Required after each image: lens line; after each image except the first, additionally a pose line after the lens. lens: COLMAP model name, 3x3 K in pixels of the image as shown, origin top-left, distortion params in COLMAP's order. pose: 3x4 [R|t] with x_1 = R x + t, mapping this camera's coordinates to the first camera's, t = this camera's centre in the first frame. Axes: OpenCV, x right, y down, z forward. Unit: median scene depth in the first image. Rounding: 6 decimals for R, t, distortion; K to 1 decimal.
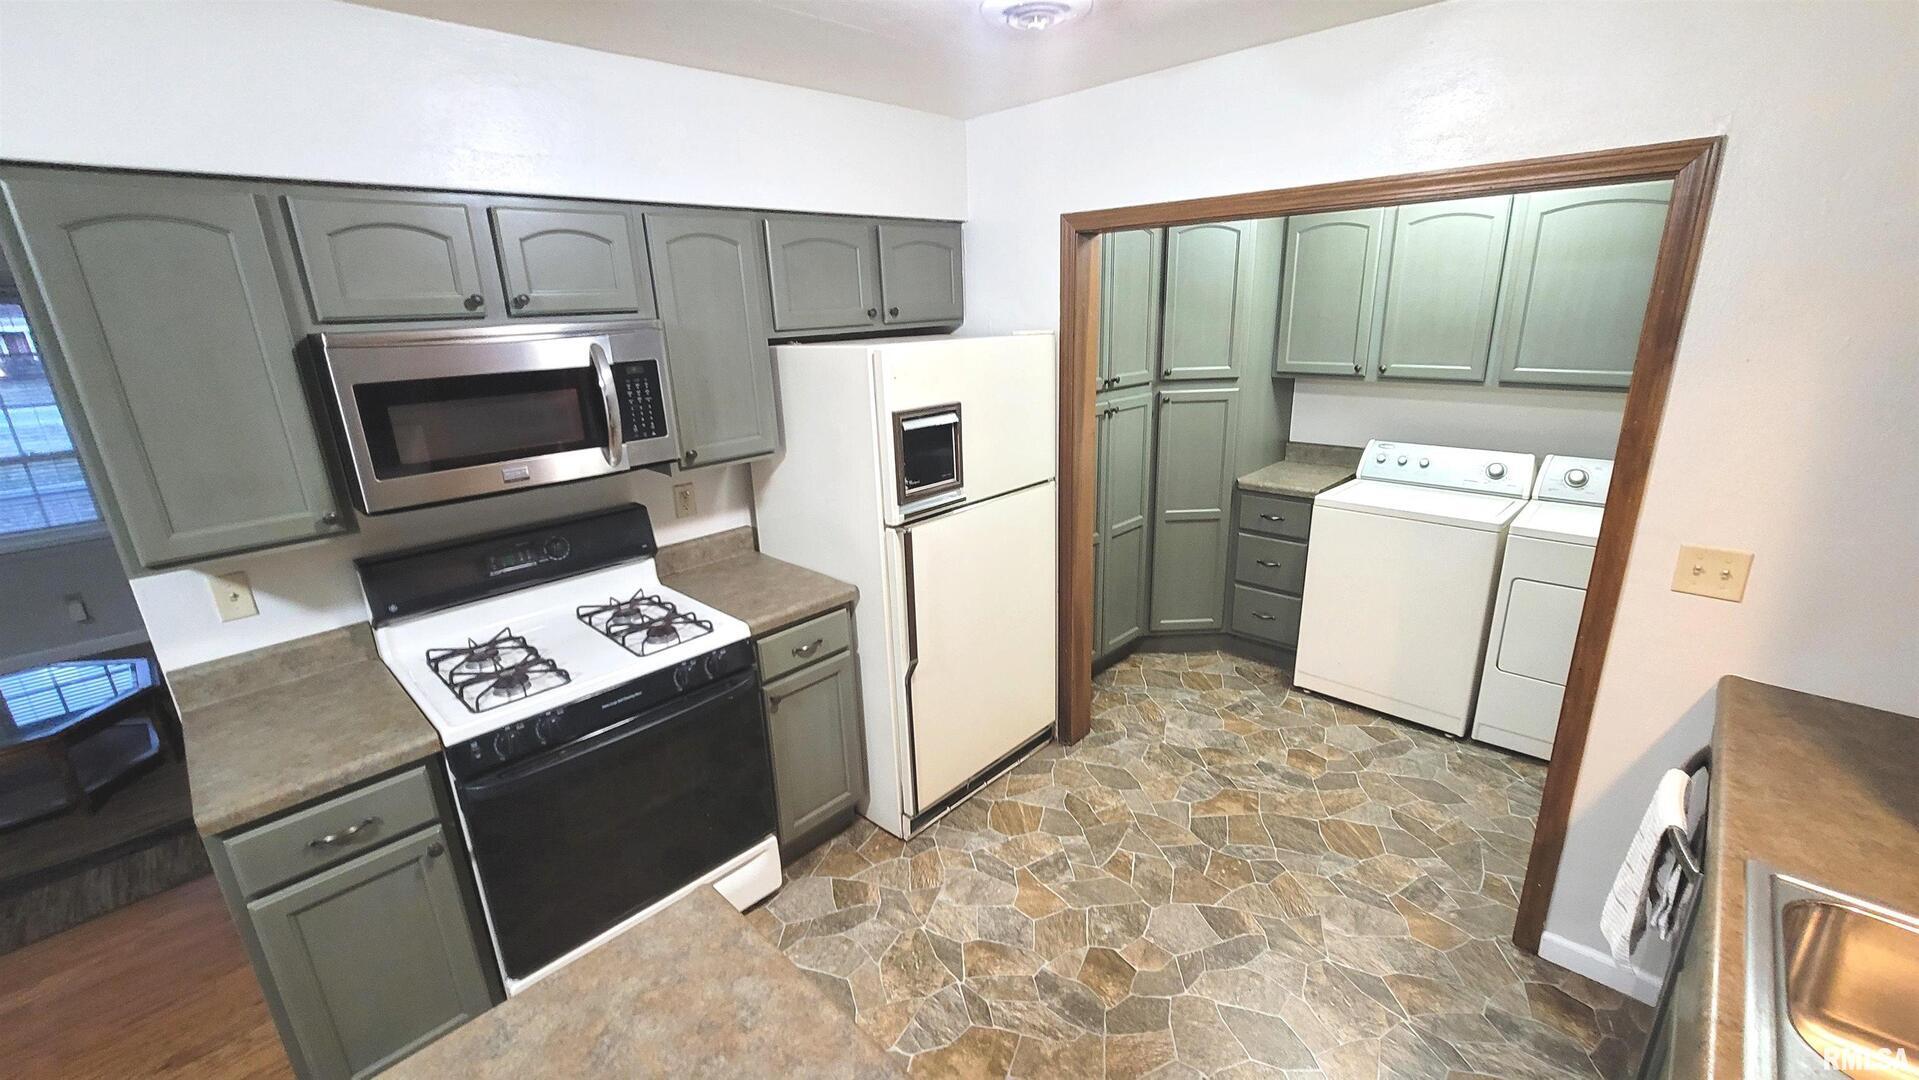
lens RADIAL K [[780.0, 0, 958.1], [0, 780.0, 533.3], [0, 0, 1]] dist [0.000241, -0.000357]
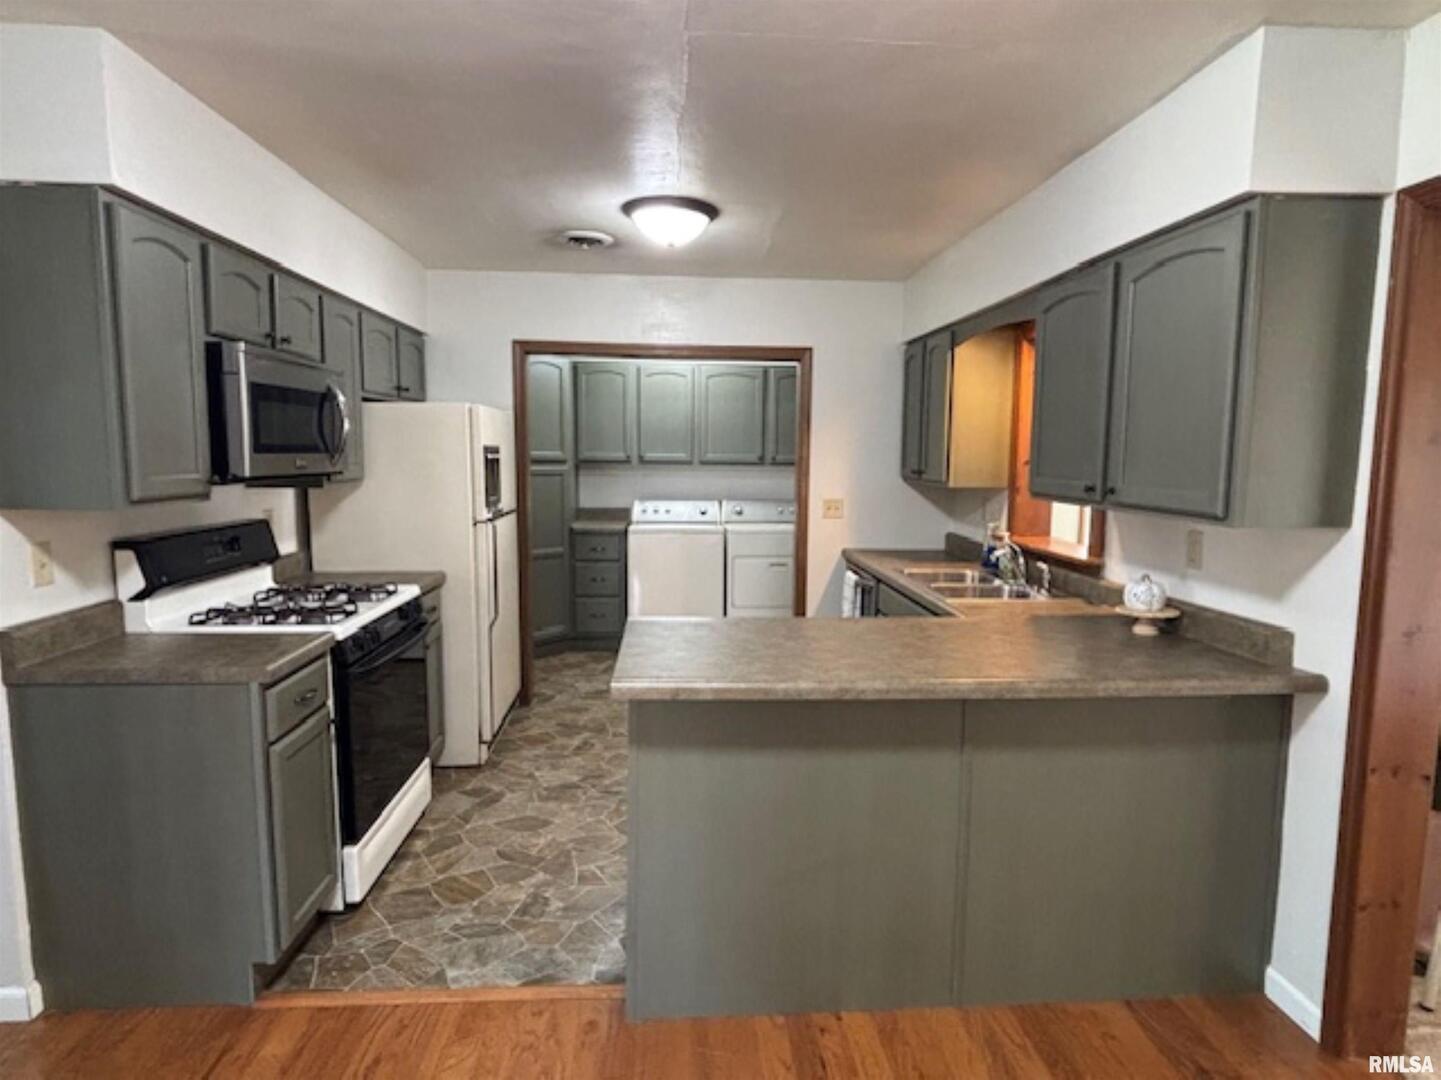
lens RADIAL K [[784.9, 0, 721.7], [0, 784.9, 535.5], [0, 0, 1]] dist [0.006838, -0.009872]
pose [[0.673406, -0.037457, 0.738323, -0.602657], [0.180909, 0.976700, -0.115452, 0.185821], [-0.716796, 0.211315, 0.664492, -0.218597]]
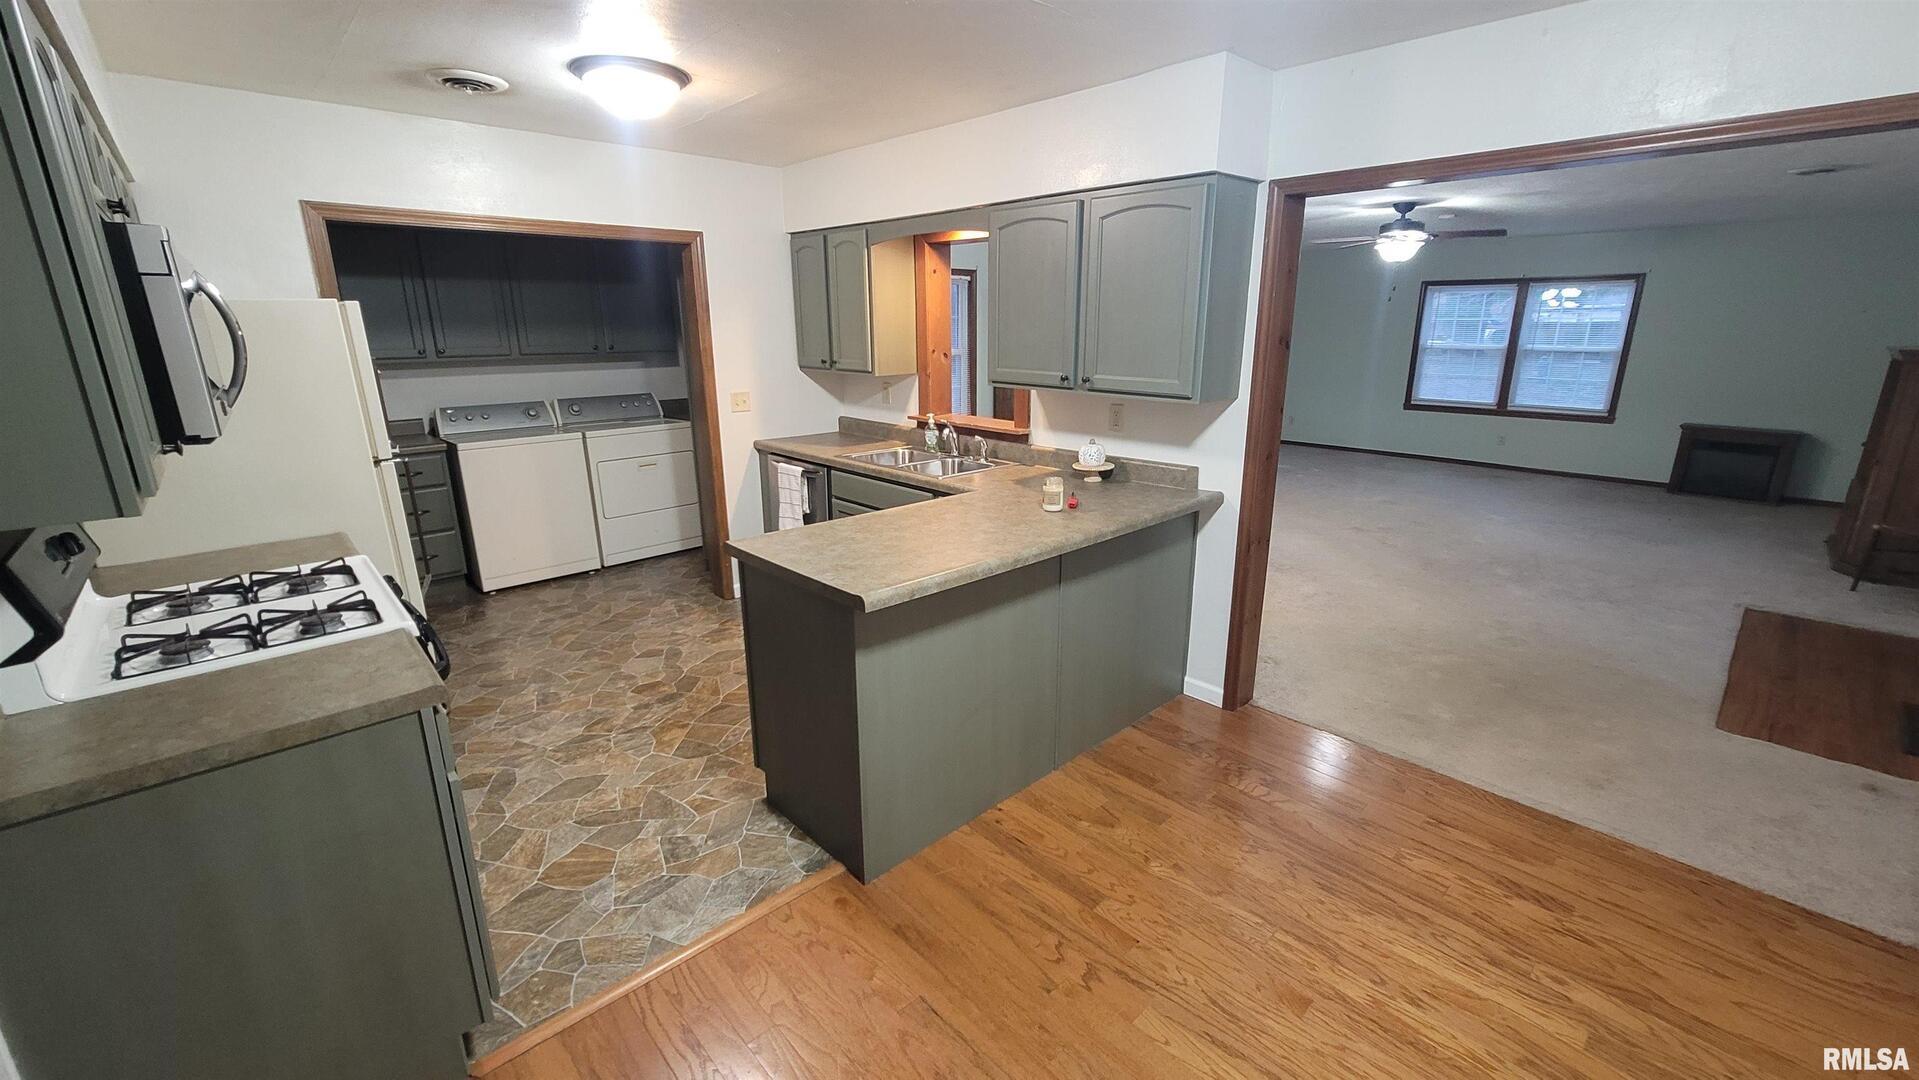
lens RADIAL K [[780.0, 0, 958.1], [0, 780.0, 533.3], [0, 0, 1]] dist [0.000241, -0.000357]
pose [[0.054512, -0.230094, 0.971640, -0.799751], [0.290960, 0.934519, 0.204980, 0.068743], [-0.955181, 0.271535, 0.117891, 0.066672]]
